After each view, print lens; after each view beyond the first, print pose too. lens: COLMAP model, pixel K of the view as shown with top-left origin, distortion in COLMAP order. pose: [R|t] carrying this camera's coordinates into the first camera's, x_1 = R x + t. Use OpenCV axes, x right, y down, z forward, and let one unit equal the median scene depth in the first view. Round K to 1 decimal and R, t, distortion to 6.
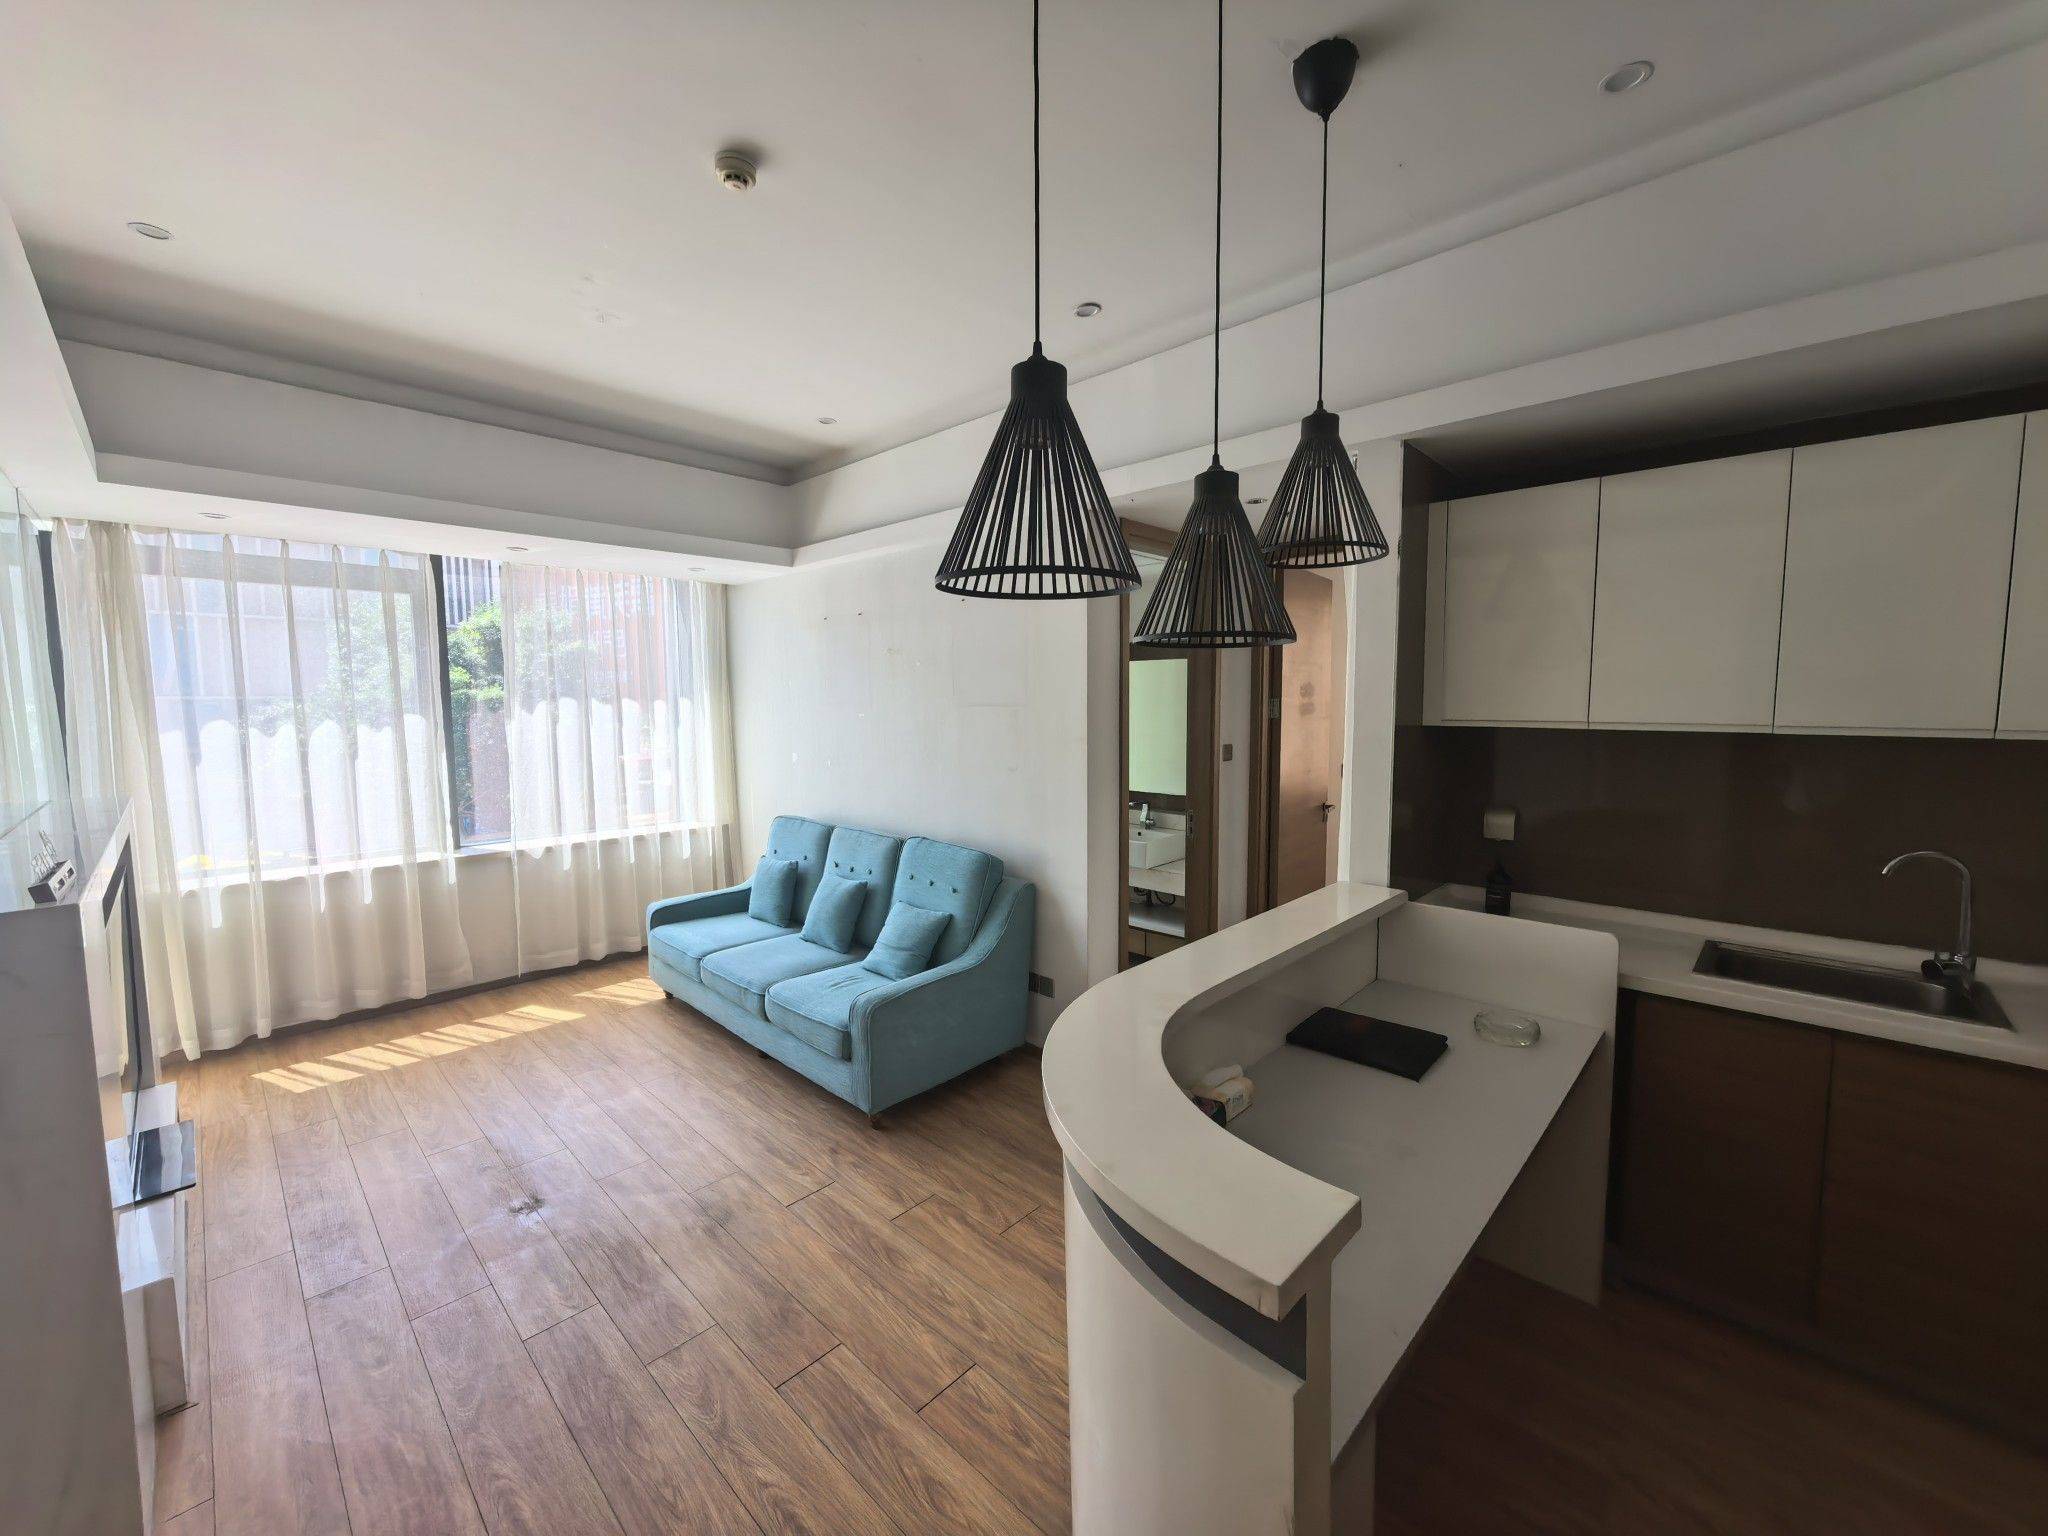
lens RADIAL K [[804.5, 0, 1032.2], [0, 804.5, 766.6], [0, 0, 1]] dist [-0.011854, 0.000072]
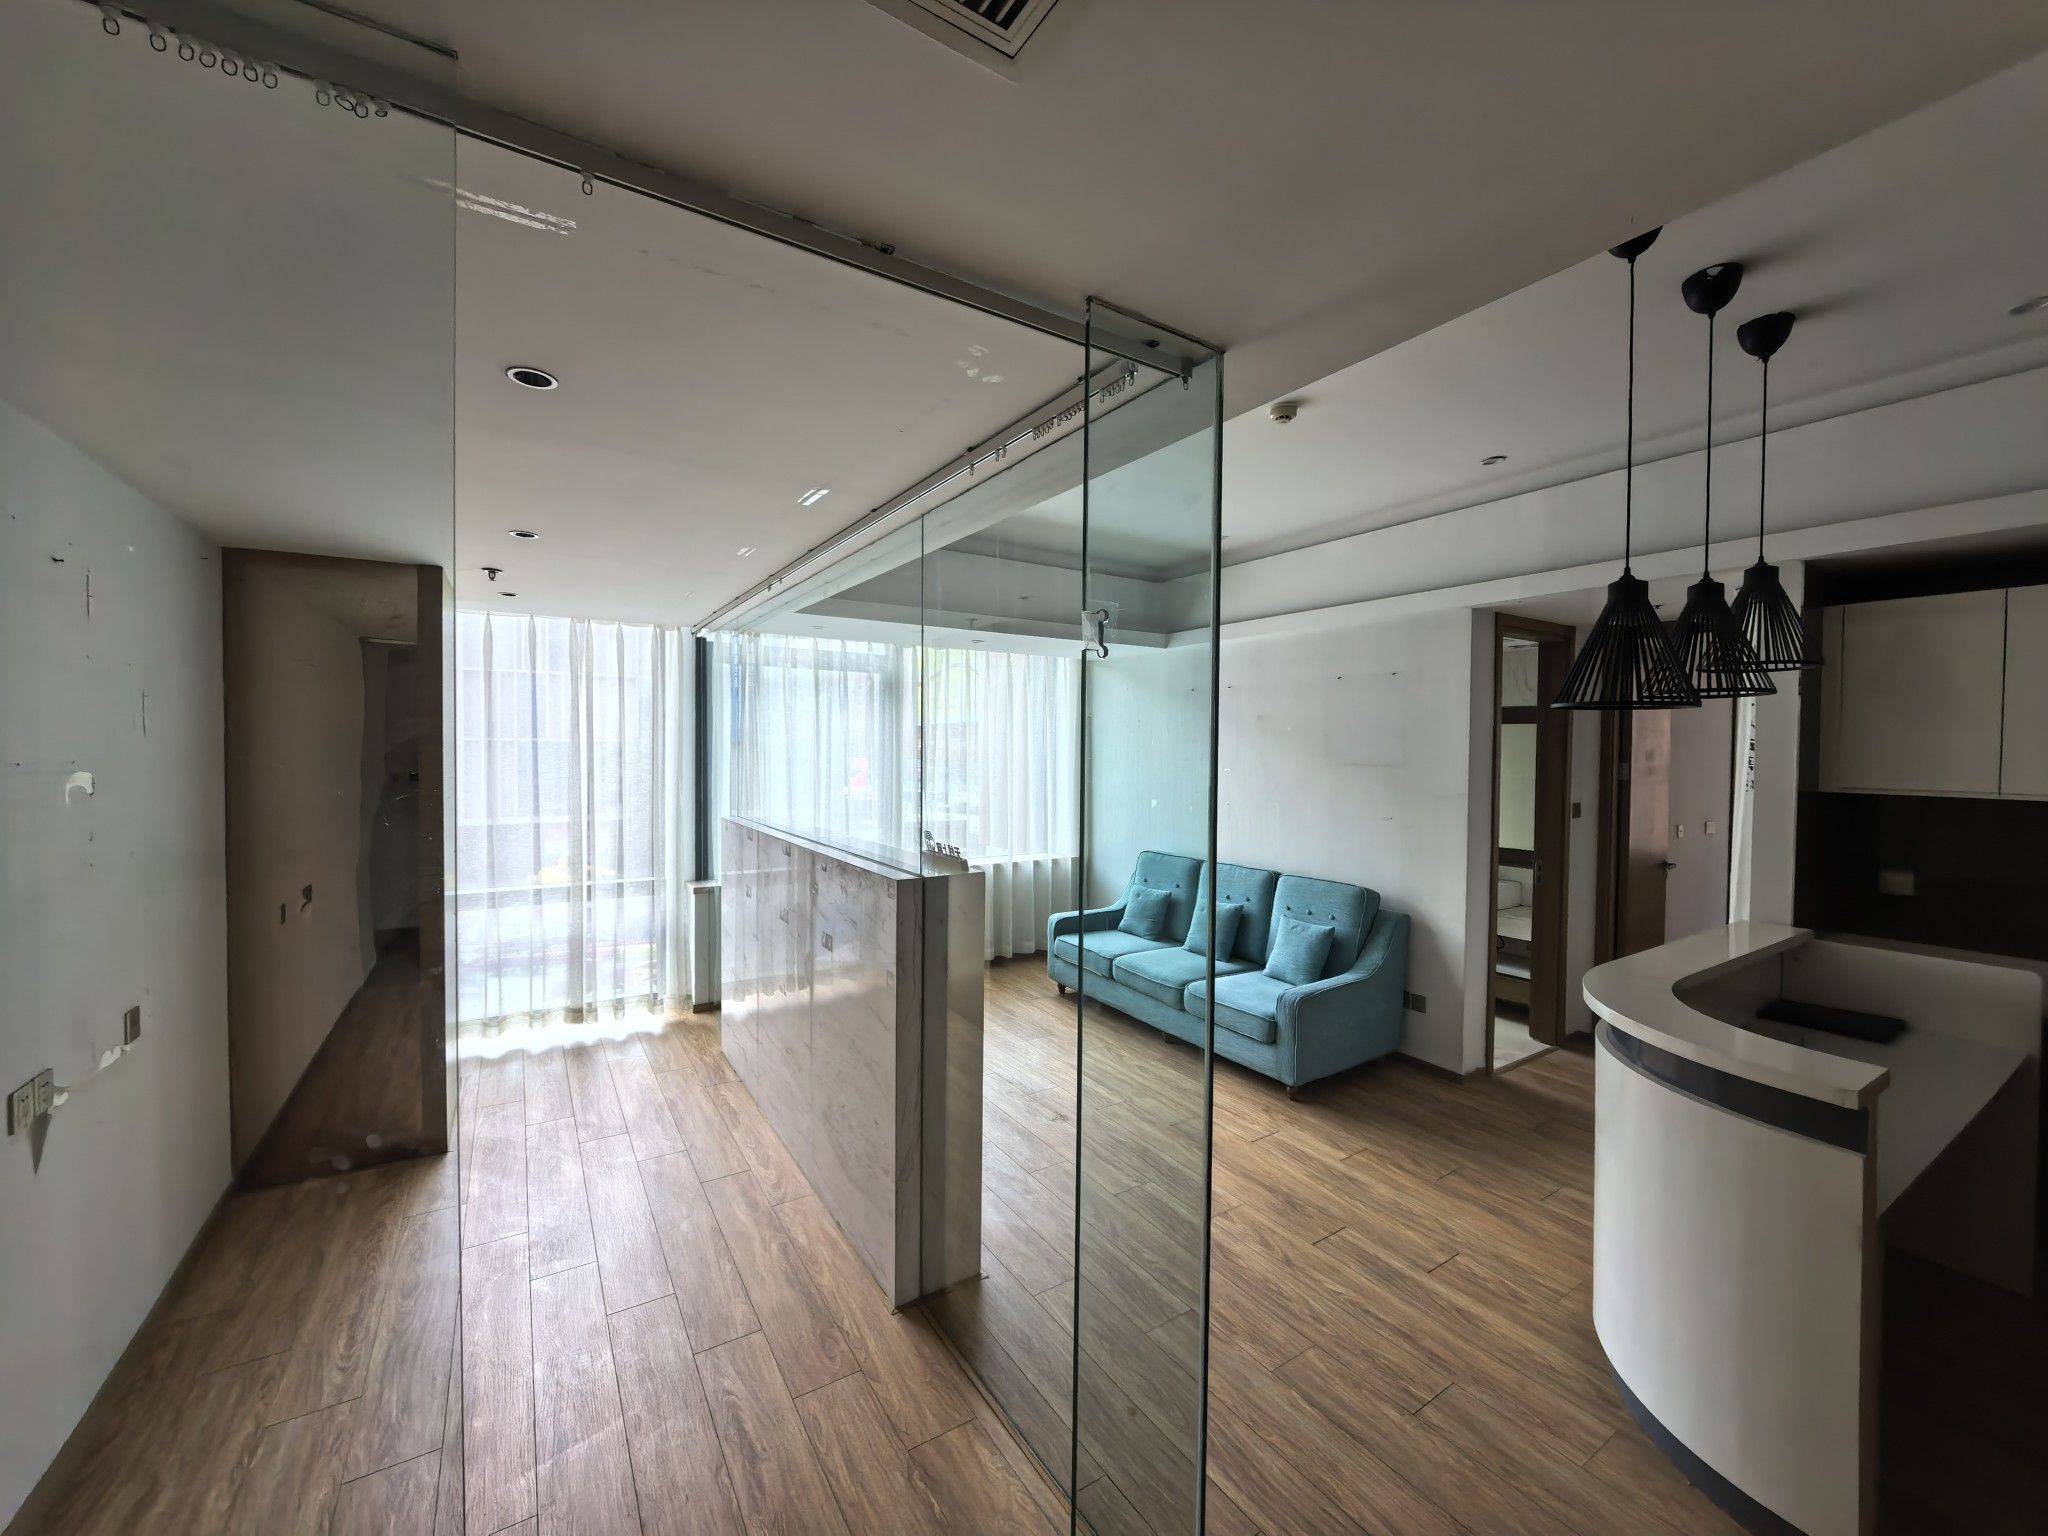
lens RADIAL K [[804.5, 0, 1022.1], [0, 804.5, 766.2], [0, 0, 1]] dist [-0.011854, 0.000072]
pose [[0.968595, 0.019572, -0.247874, -0.315811], [-0.034960, 0.997714, -0.057831, 0.016603], [0.246175, 0.064680, 0.967065, -0.368971]]
